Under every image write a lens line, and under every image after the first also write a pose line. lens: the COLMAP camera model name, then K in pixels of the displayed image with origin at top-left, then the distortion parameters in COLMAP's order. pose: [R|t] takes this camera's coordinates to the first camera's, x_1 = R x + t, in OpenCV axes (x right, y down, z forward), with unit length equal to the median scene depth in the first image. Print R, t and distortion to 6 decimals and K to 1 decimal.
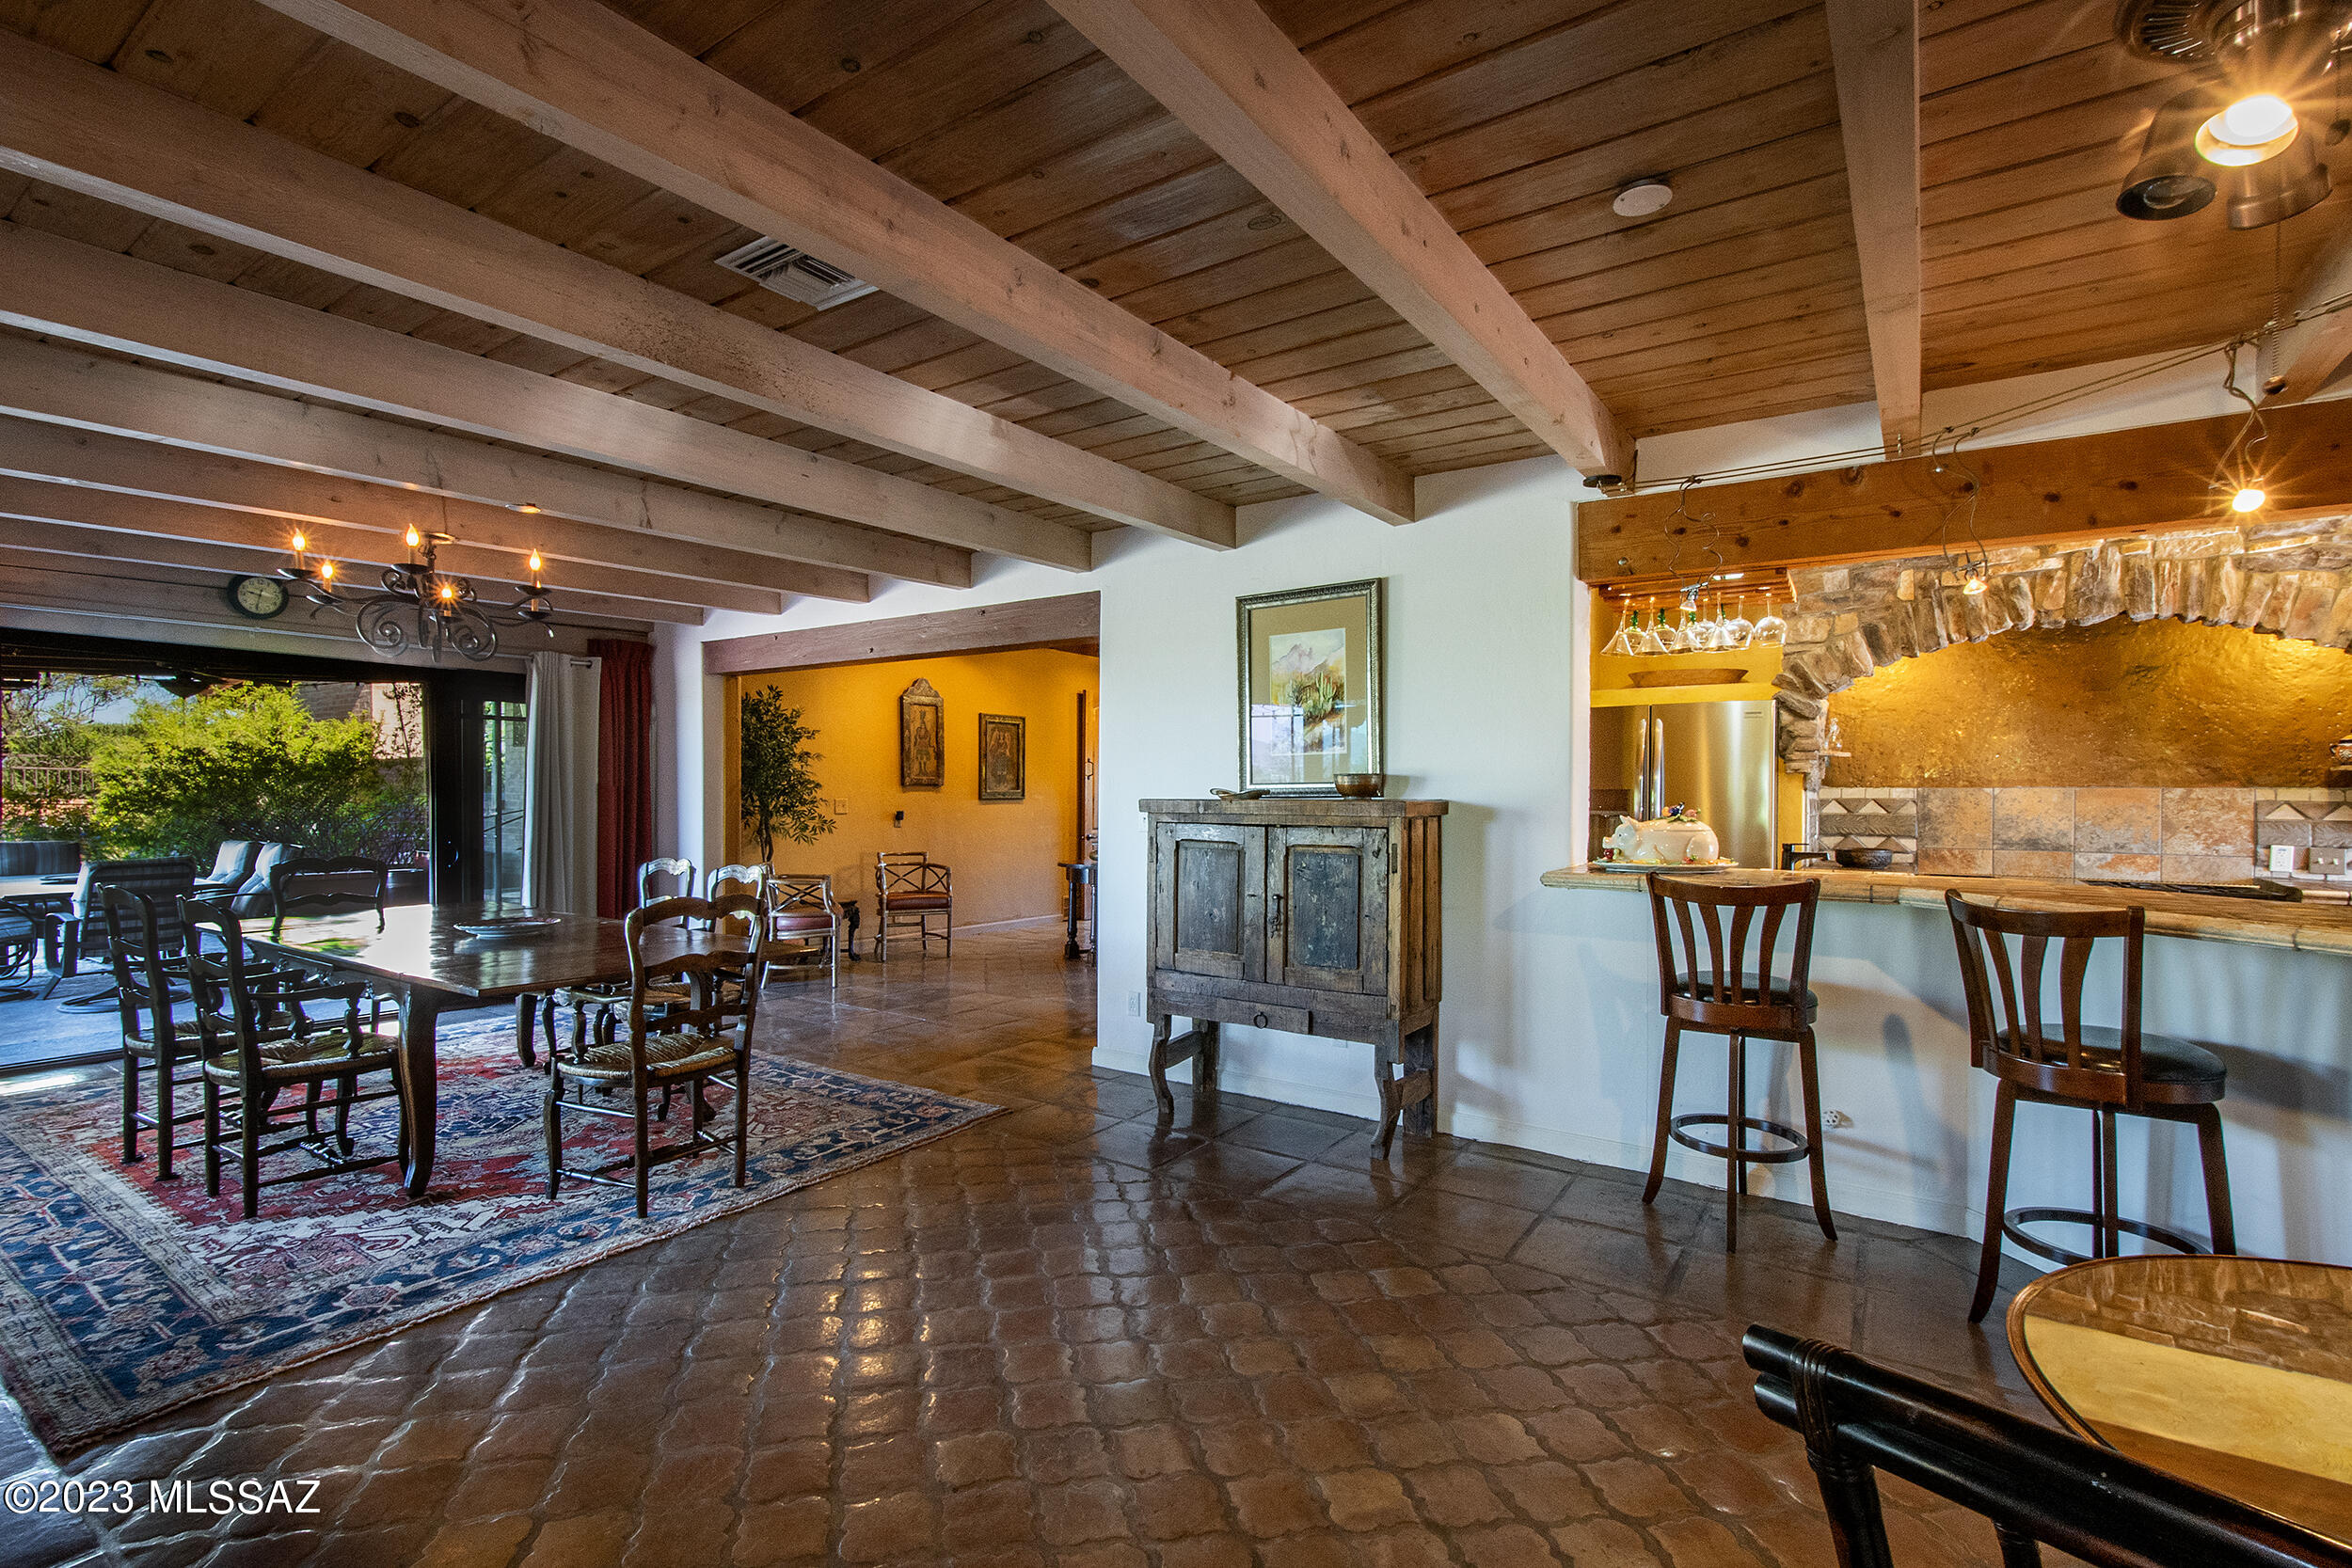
lens RADIAL K [[1073.4, 0, 1176.5], [0, 1073.4, 800.3], [0, 0, 1]] dist [0.013996, -0.003113]
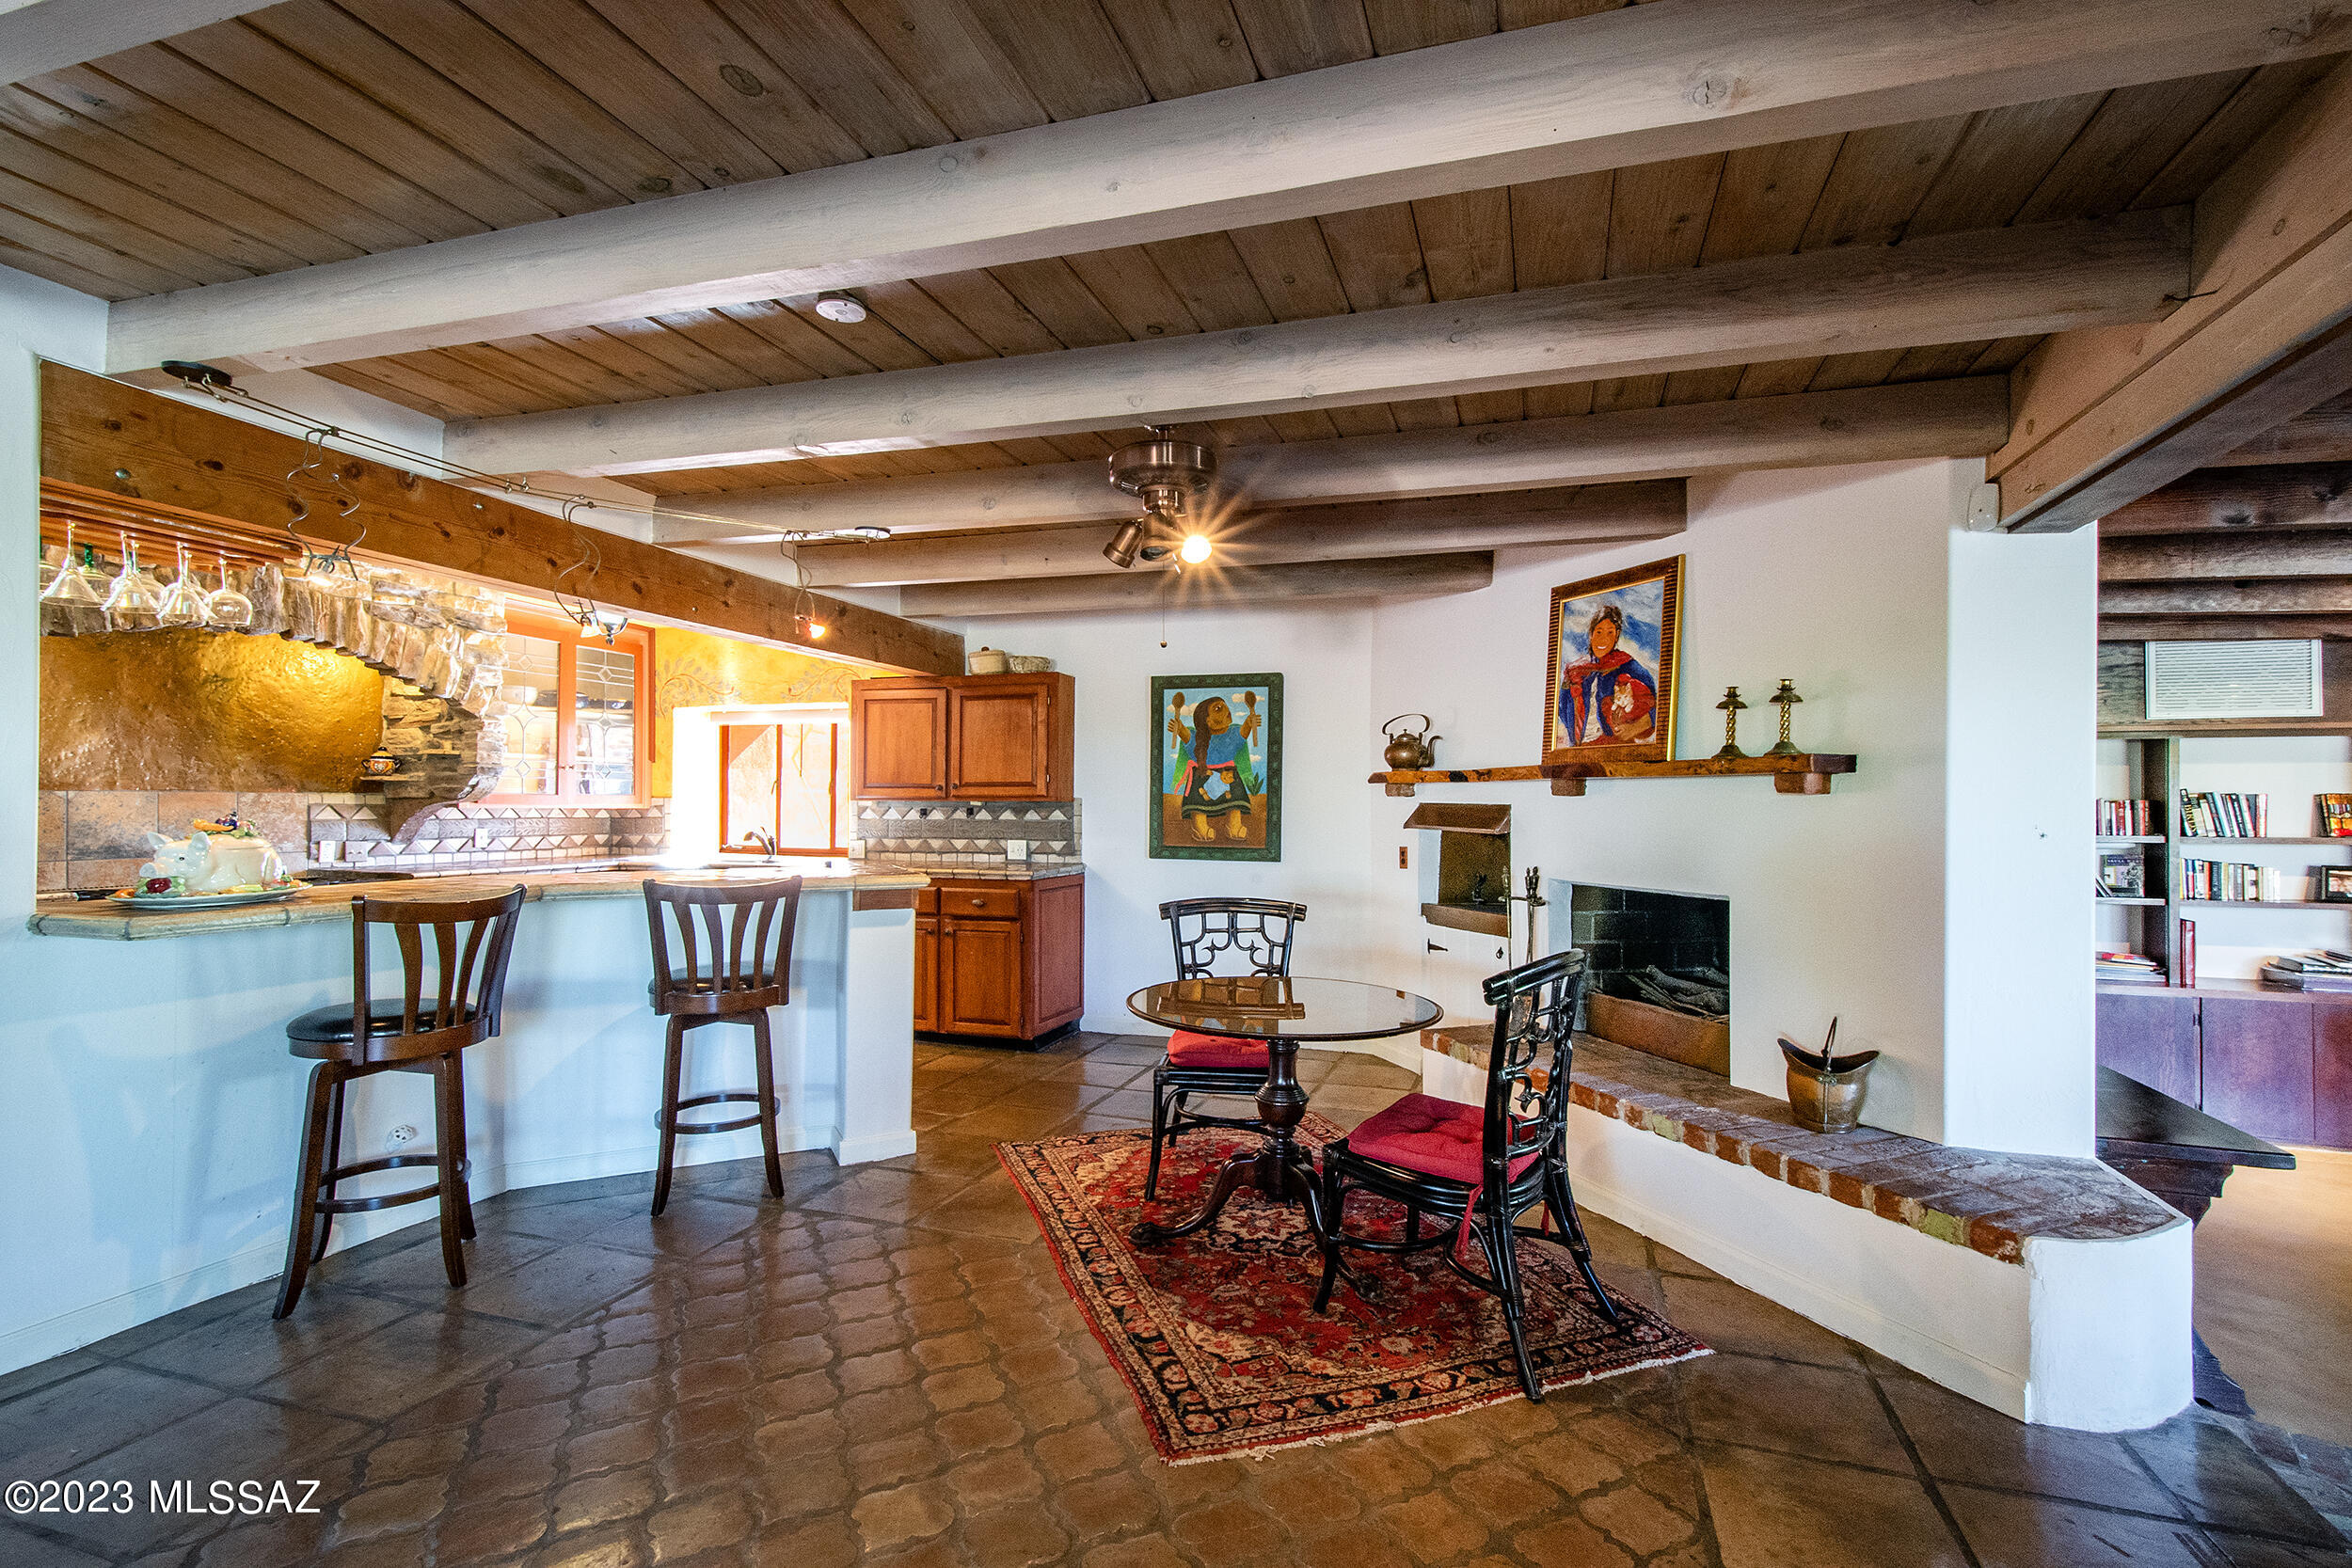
lens RADIAL K [[1013.0, 0, 1169.4], [0, 1013.0, 799.5], [0, 0, 1]] dist [-0.005087, -0.000955]
pose [[-0.252263, -0.002430, 0.967656, -0.295714], [-0.000448, 0.999997, 0.002395, -0.007307], [-0.967659, 0.000171, -0.252263, 0.370619]]
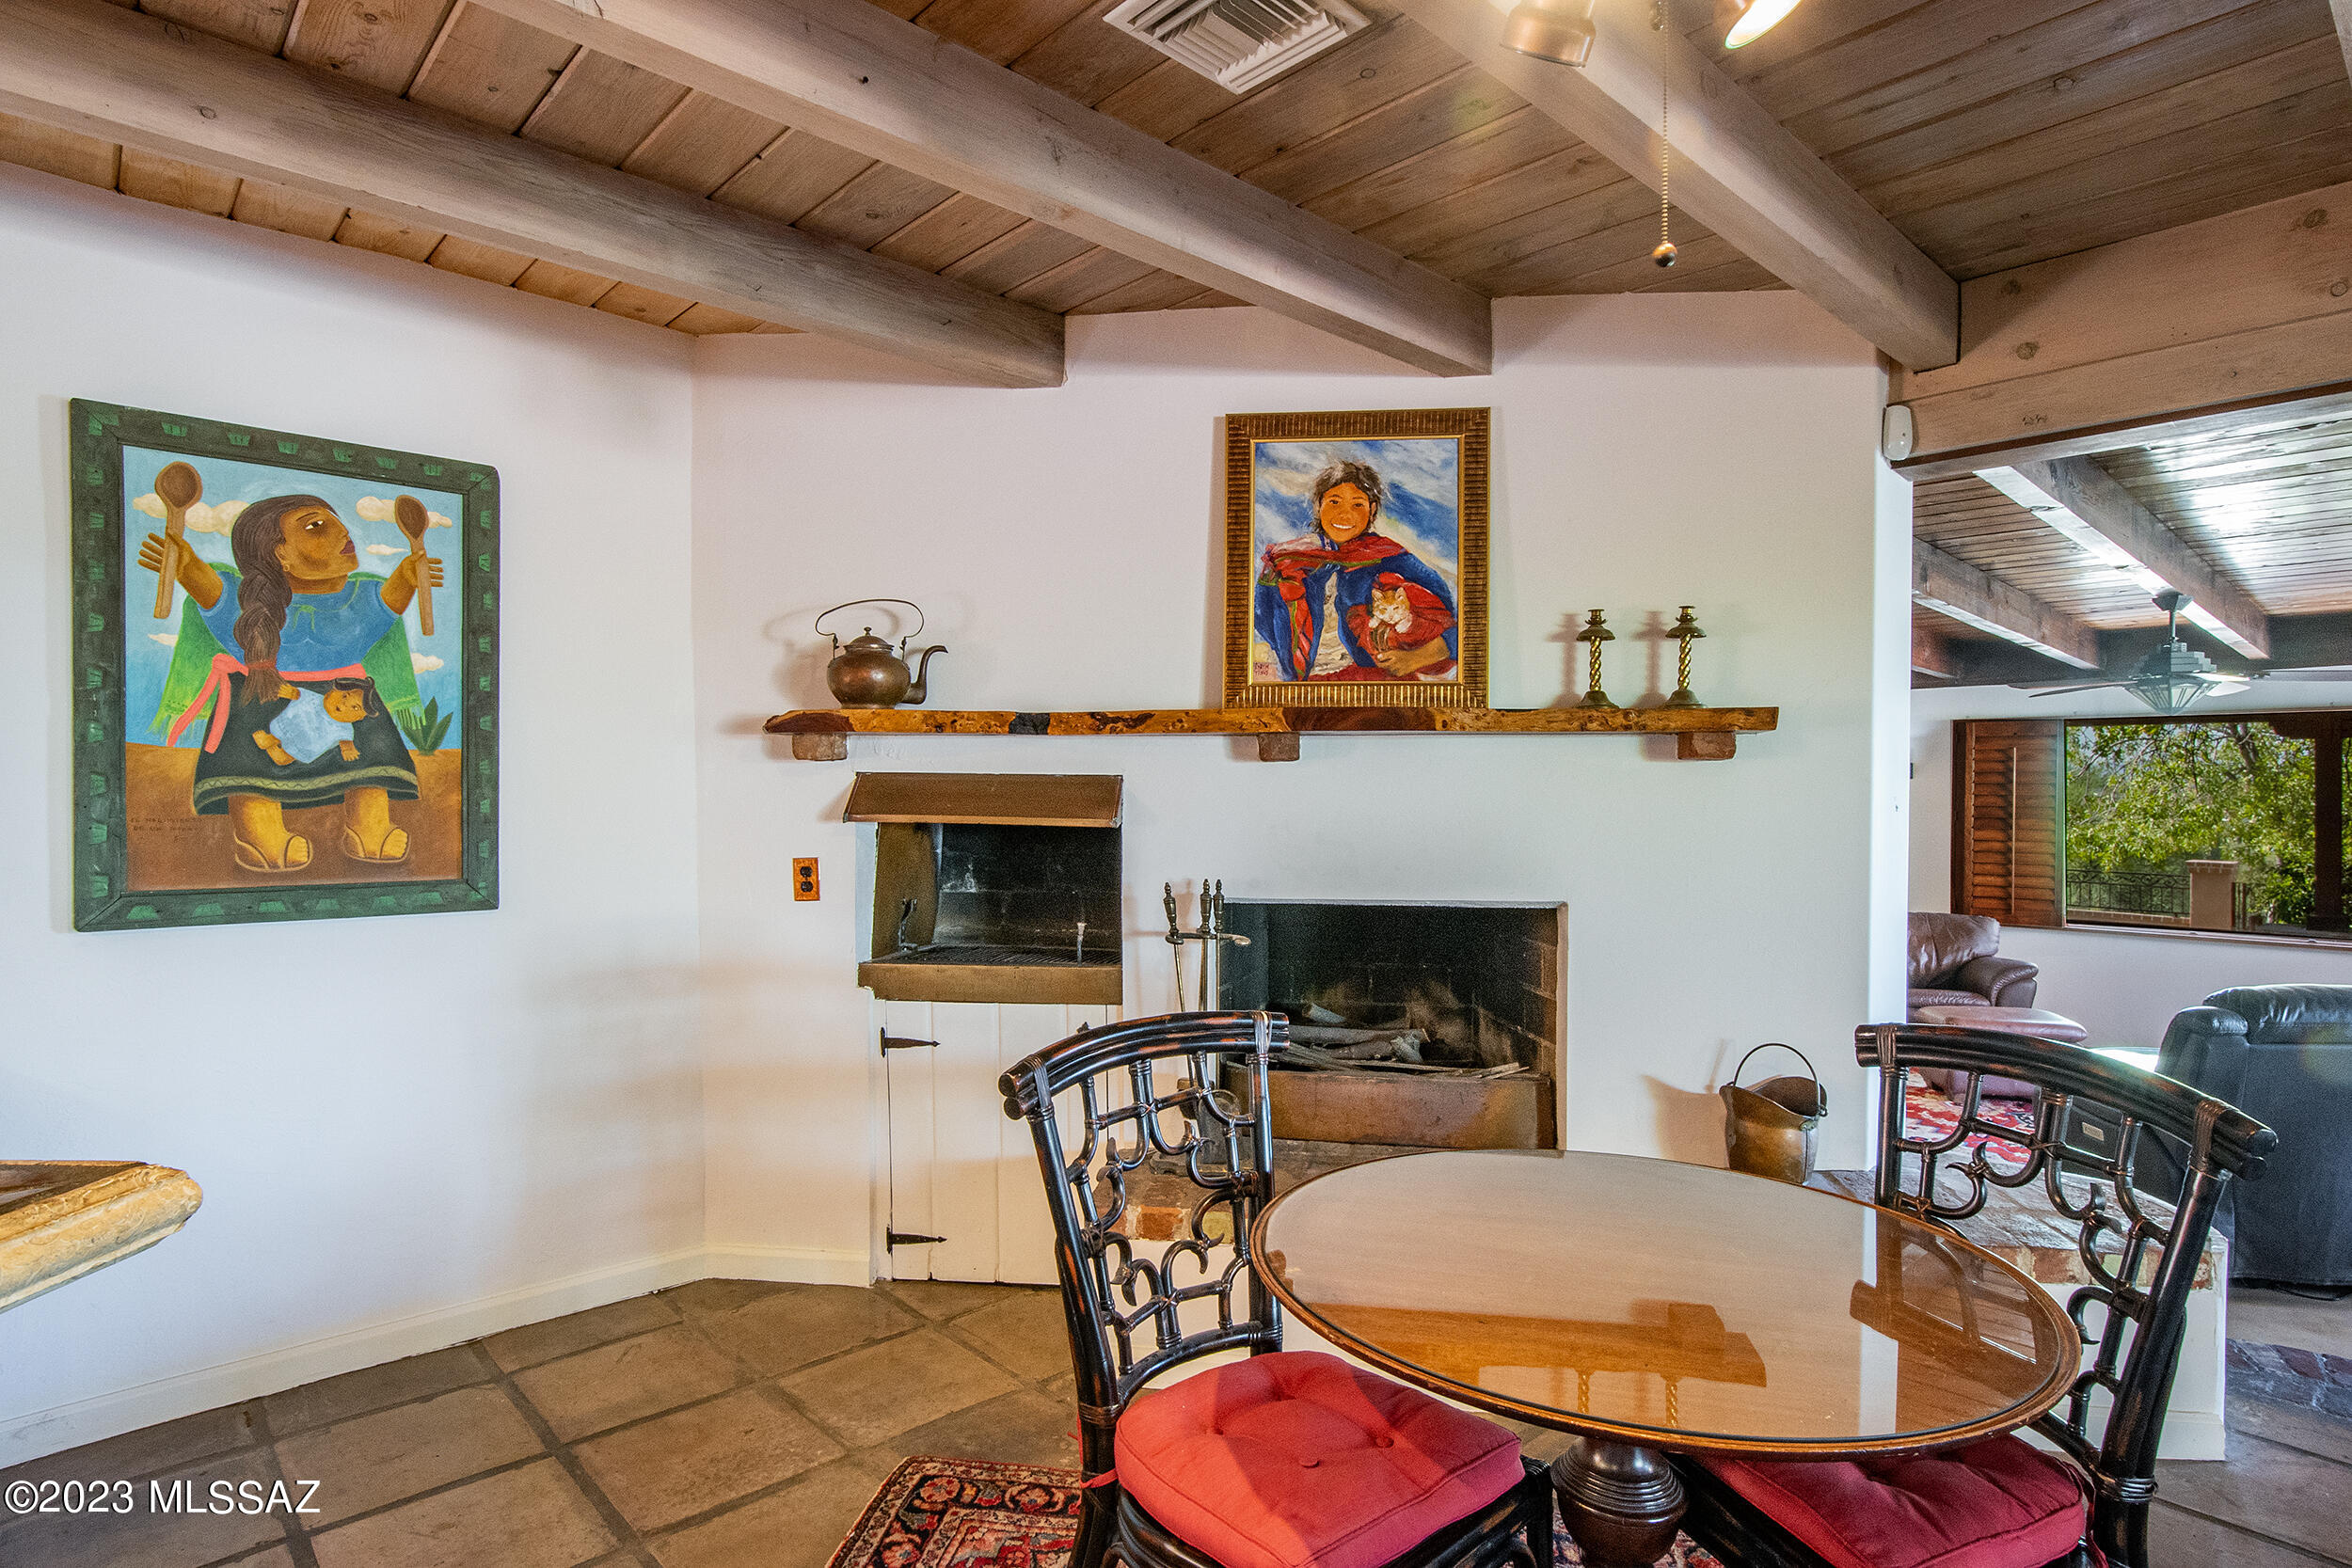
lens RADIAL K [[1247.2, 0, 1165.1], [0, 1247.2, 804.9], [0, 0, 1]] dist [-0.007464, -0.001082]
pose [[-0.969968, -0.010097, 0.243023, 0.458306], [-0.004831, 0.999741, 0.022253, 0.001989], [-0.243185, 0.020411, -0.969765, 0.490266]]
